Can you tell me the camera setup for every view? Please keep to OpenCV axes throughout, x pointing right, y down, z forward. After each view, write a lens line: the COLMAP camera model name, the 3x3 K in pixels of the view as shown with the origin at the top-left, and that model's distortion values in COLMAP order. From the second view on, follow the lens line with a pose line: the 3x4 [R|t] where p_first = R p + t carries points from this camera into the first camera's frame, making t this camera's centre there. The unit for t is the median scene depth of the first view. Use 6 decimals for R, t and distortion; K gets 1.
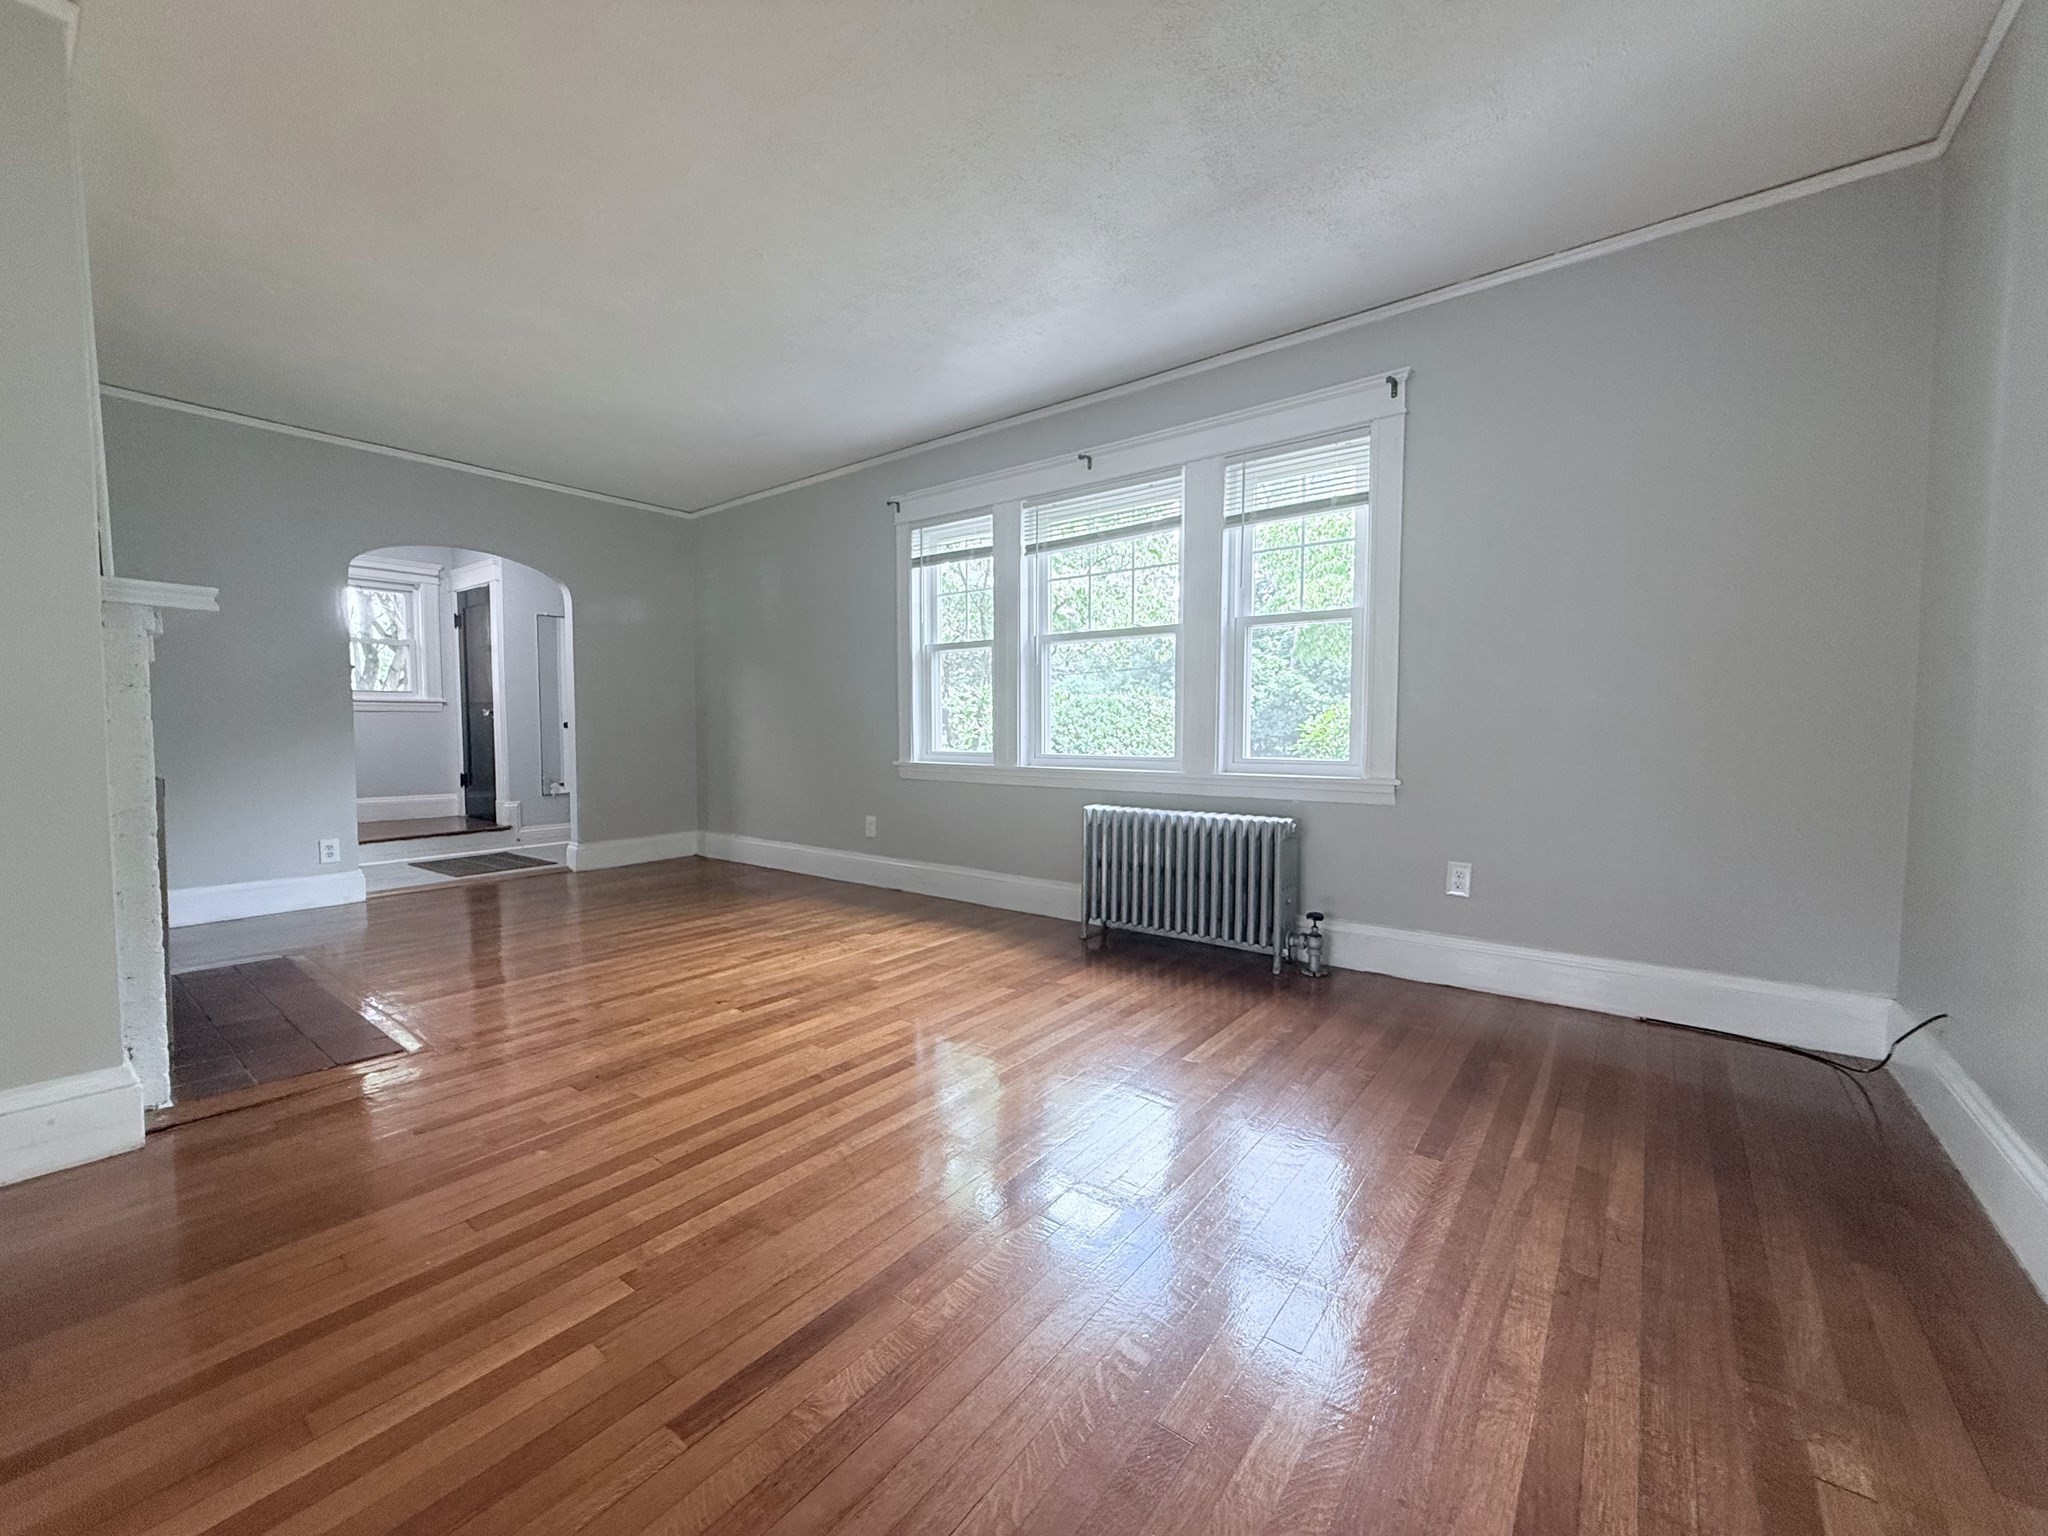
lens RADIAL K [[815.3, 0, 1017.3], [0, 815.3, 765.9], [0, 0, 1]] dist [0.000718, -0.000049]
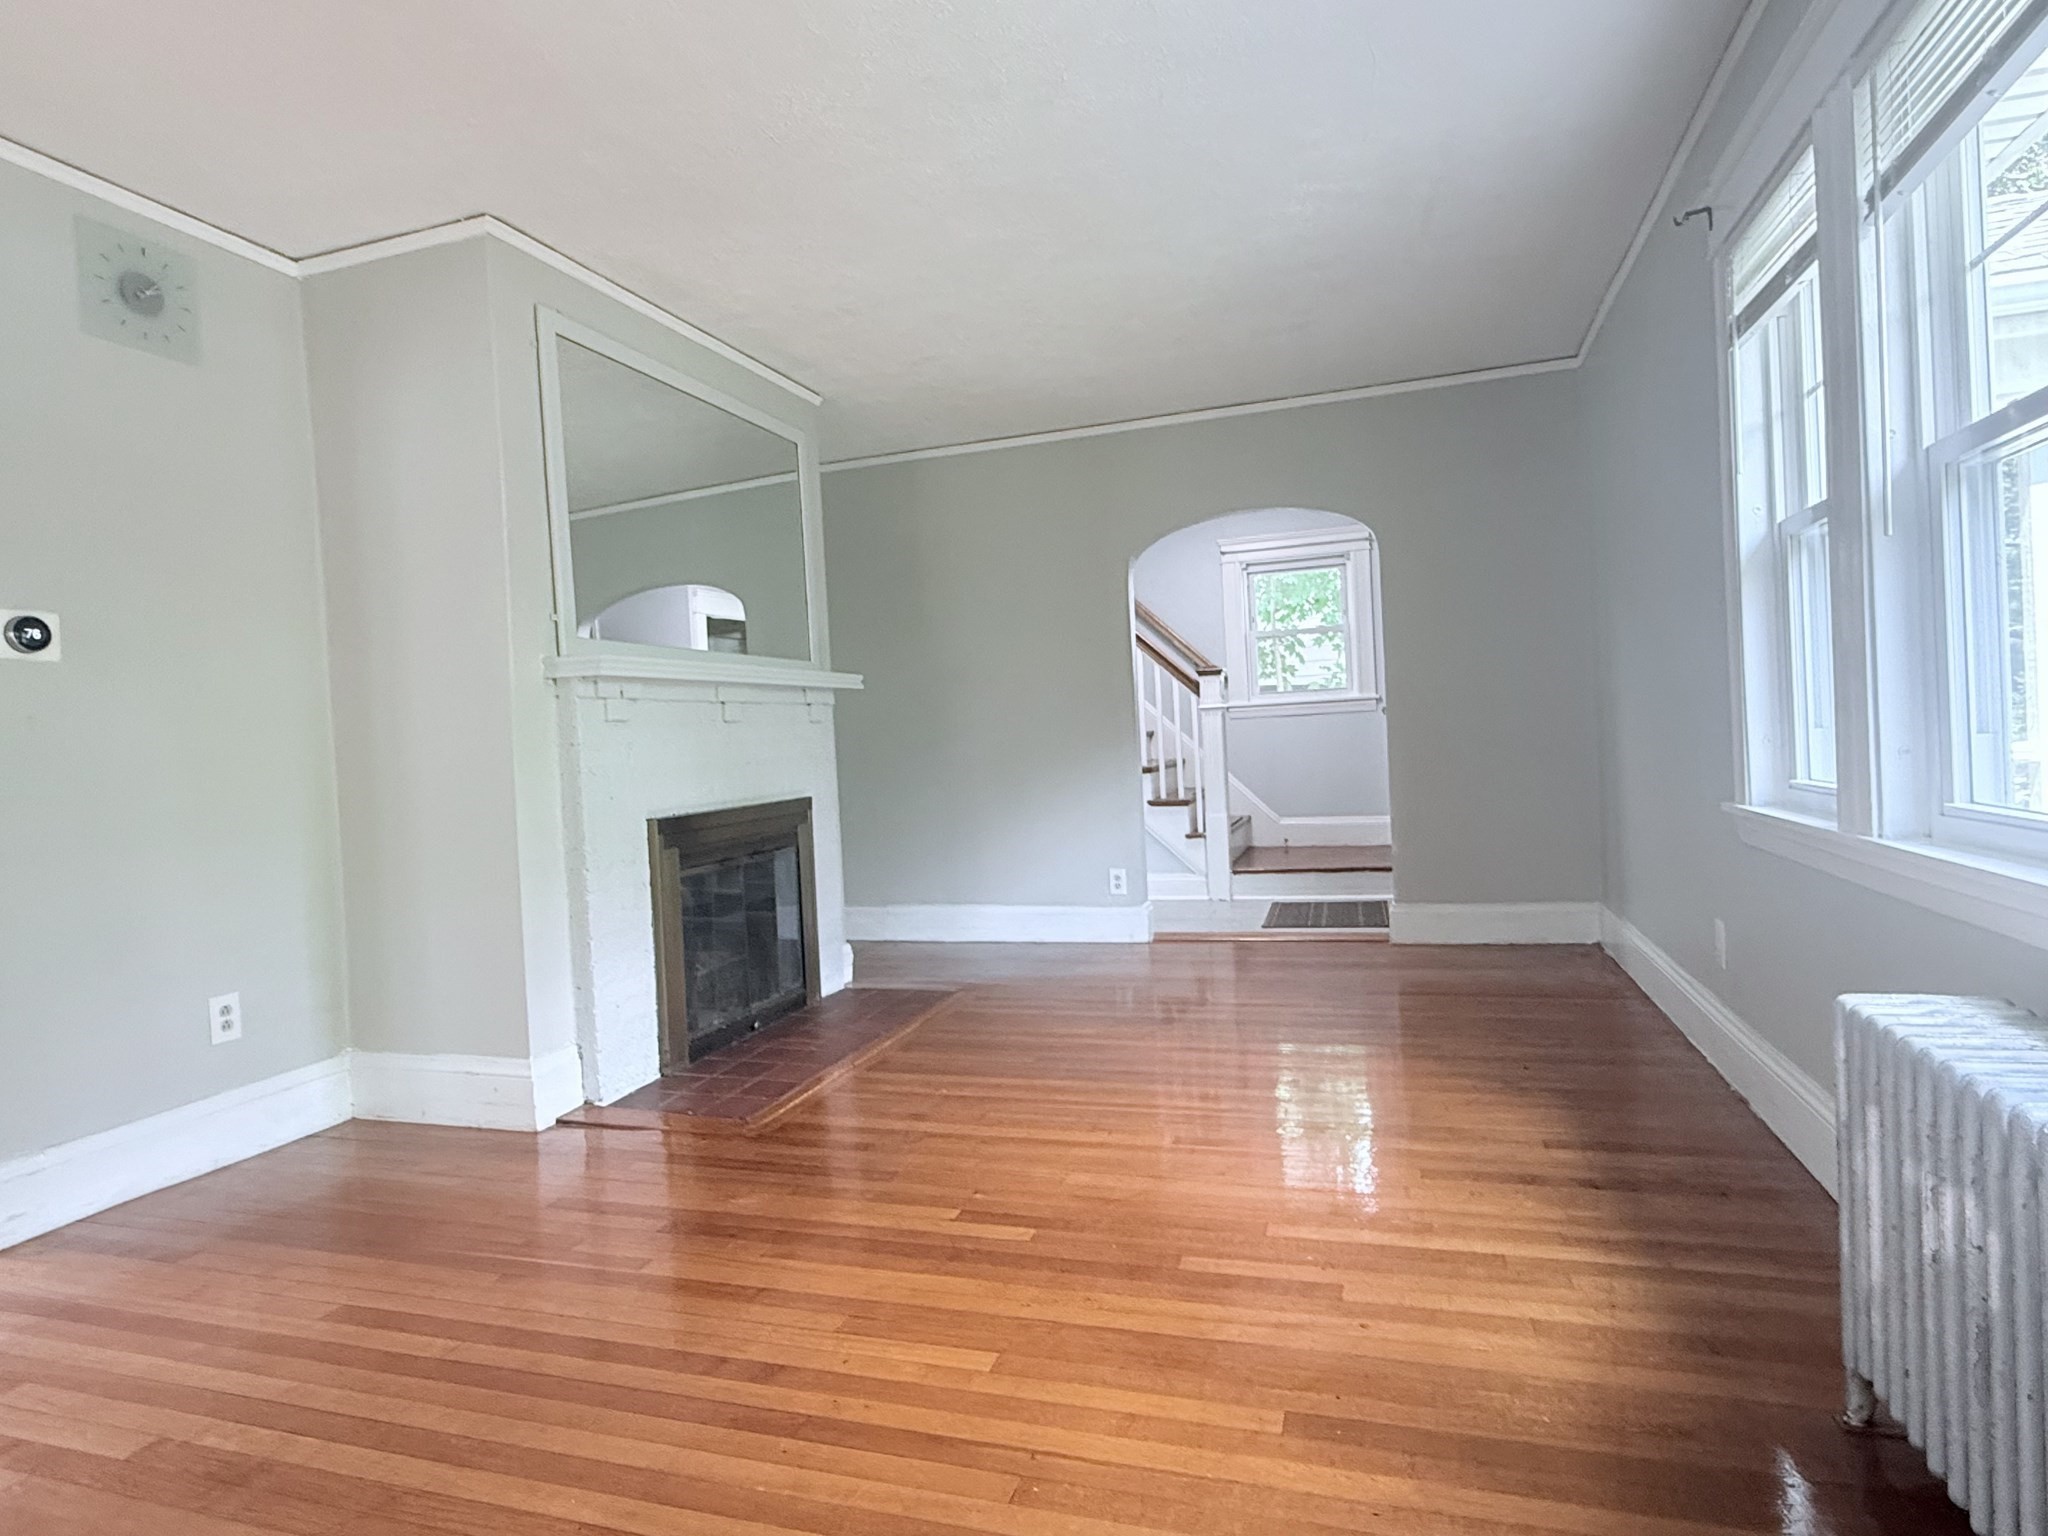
lens RADIAL K [[1135.3, 0, 1018.1], [0, 1135.3, 775.9], [0, 0, 1]] dist [-0.008459, -0.001051]
pose [[0.334191, 0.011591, -0.942434, 0.400968], [0.005078, 0.999888, 0.014099, -0.041489], [0.942492, -0.009497, 0.334094, 0.612330]]
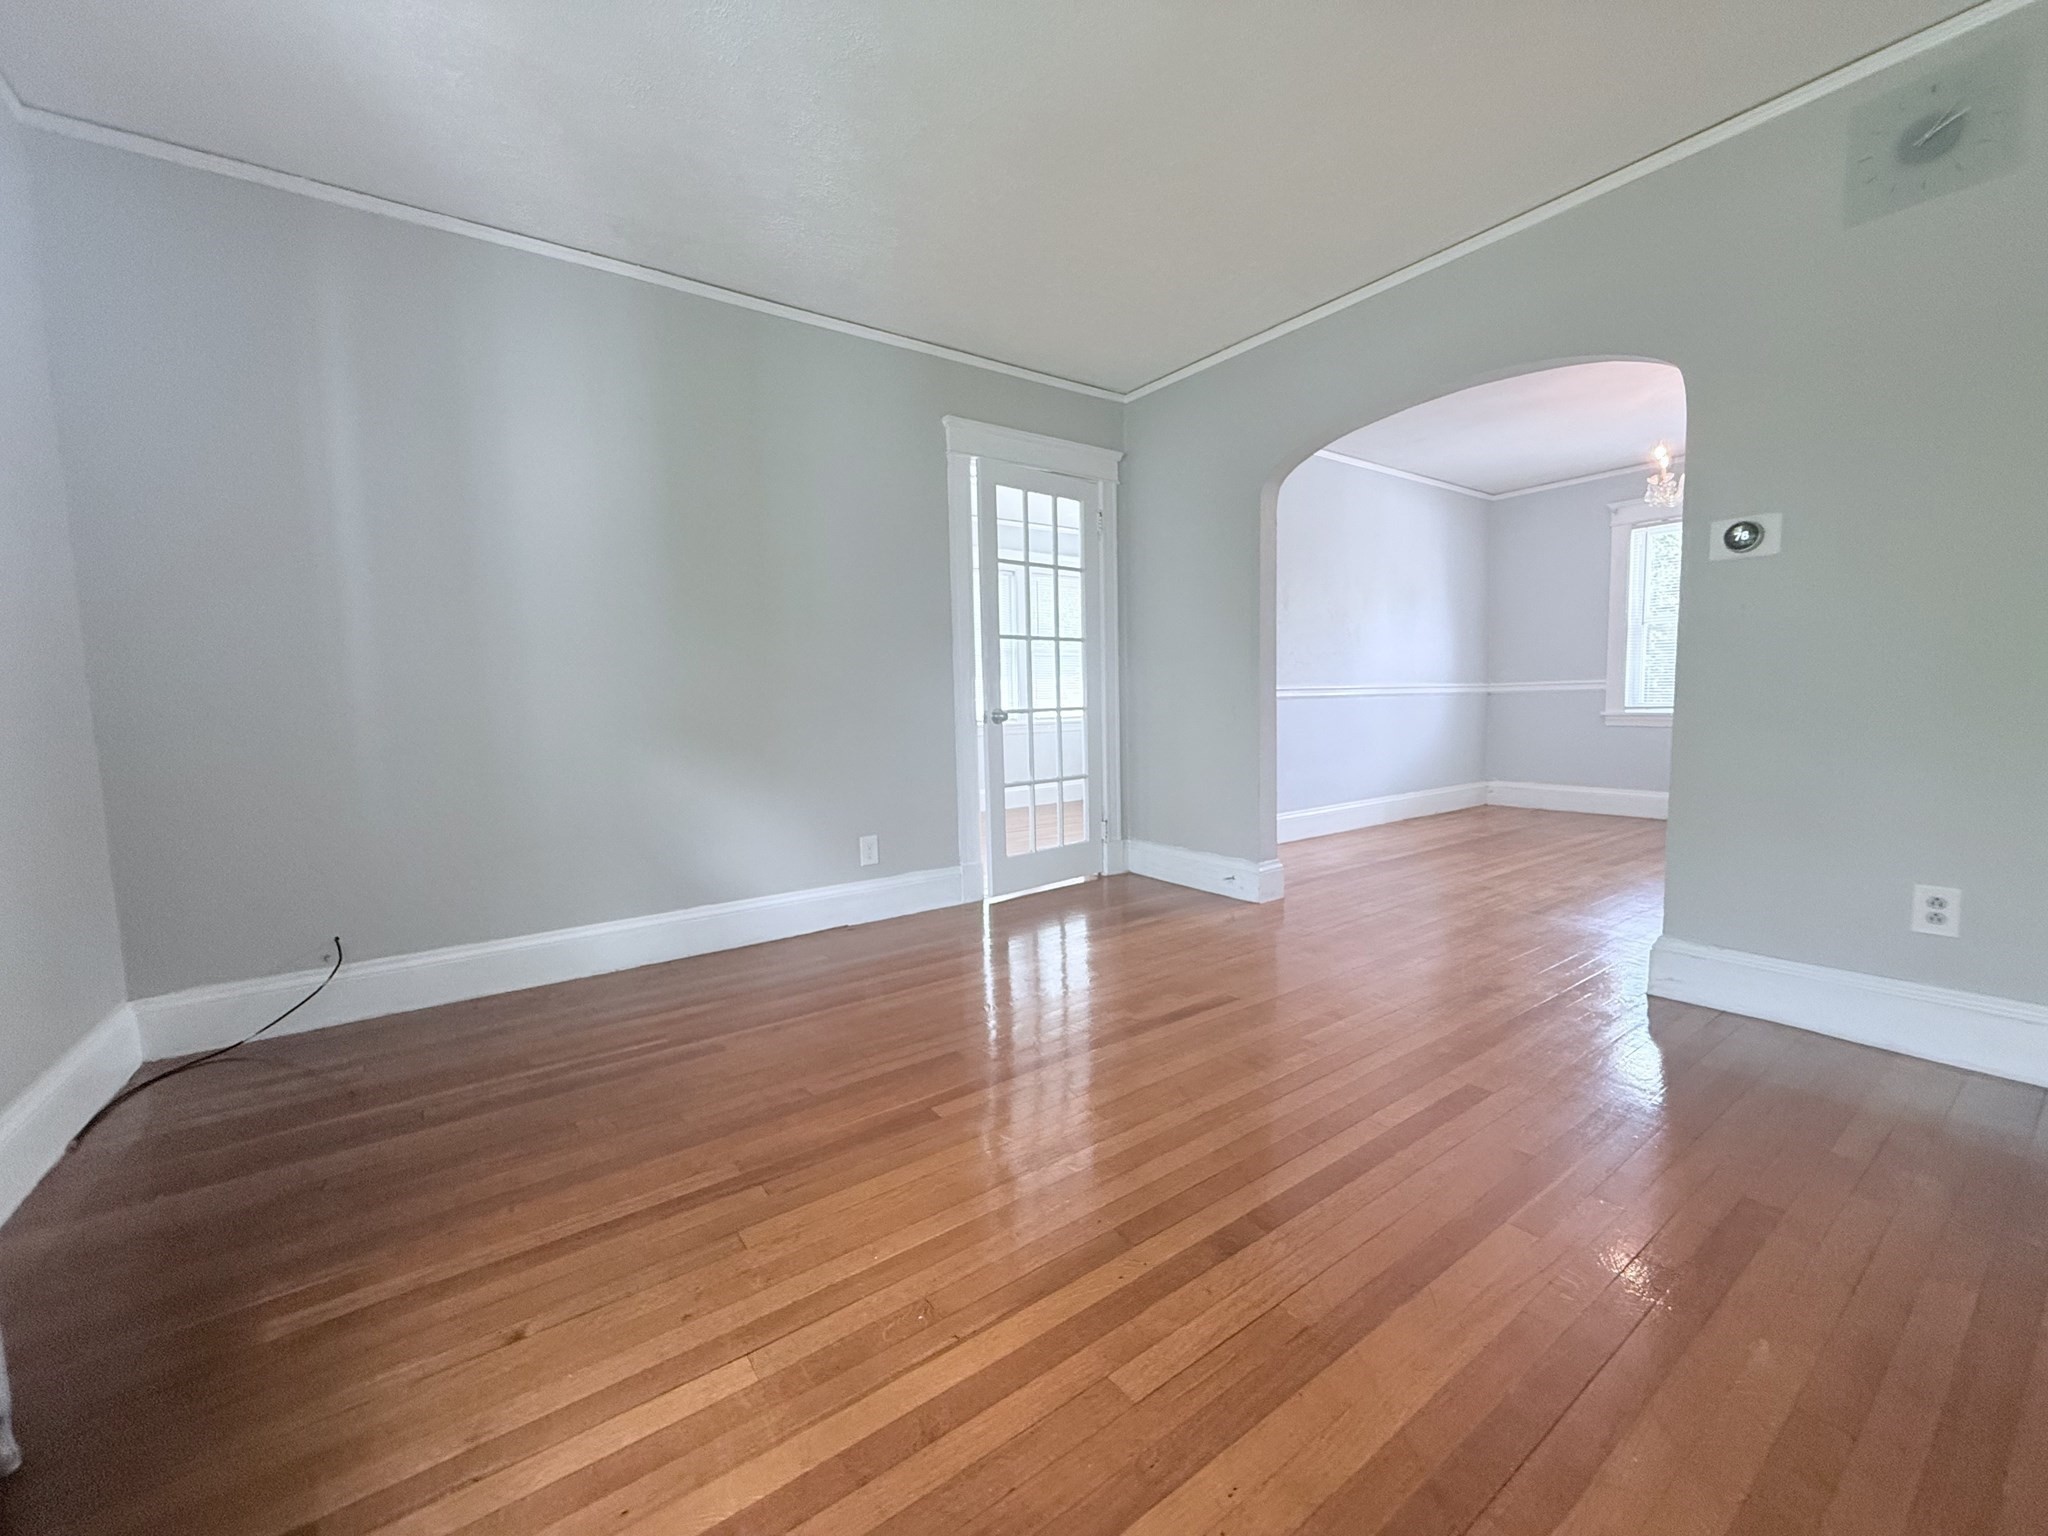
lens RADIAL K [[815.3, 0, 1019.3], [0, 815.3, 768.4], [0, 0, 1]] dist [0.000718, -0.000049]
pose [[-0.956984, -0.000541, 0.290140, -0.161570], [0.039950, 0.990228, 0.133616, -0.053984], [-0.287377, 0.139460, -0.947611, 1.070242]]
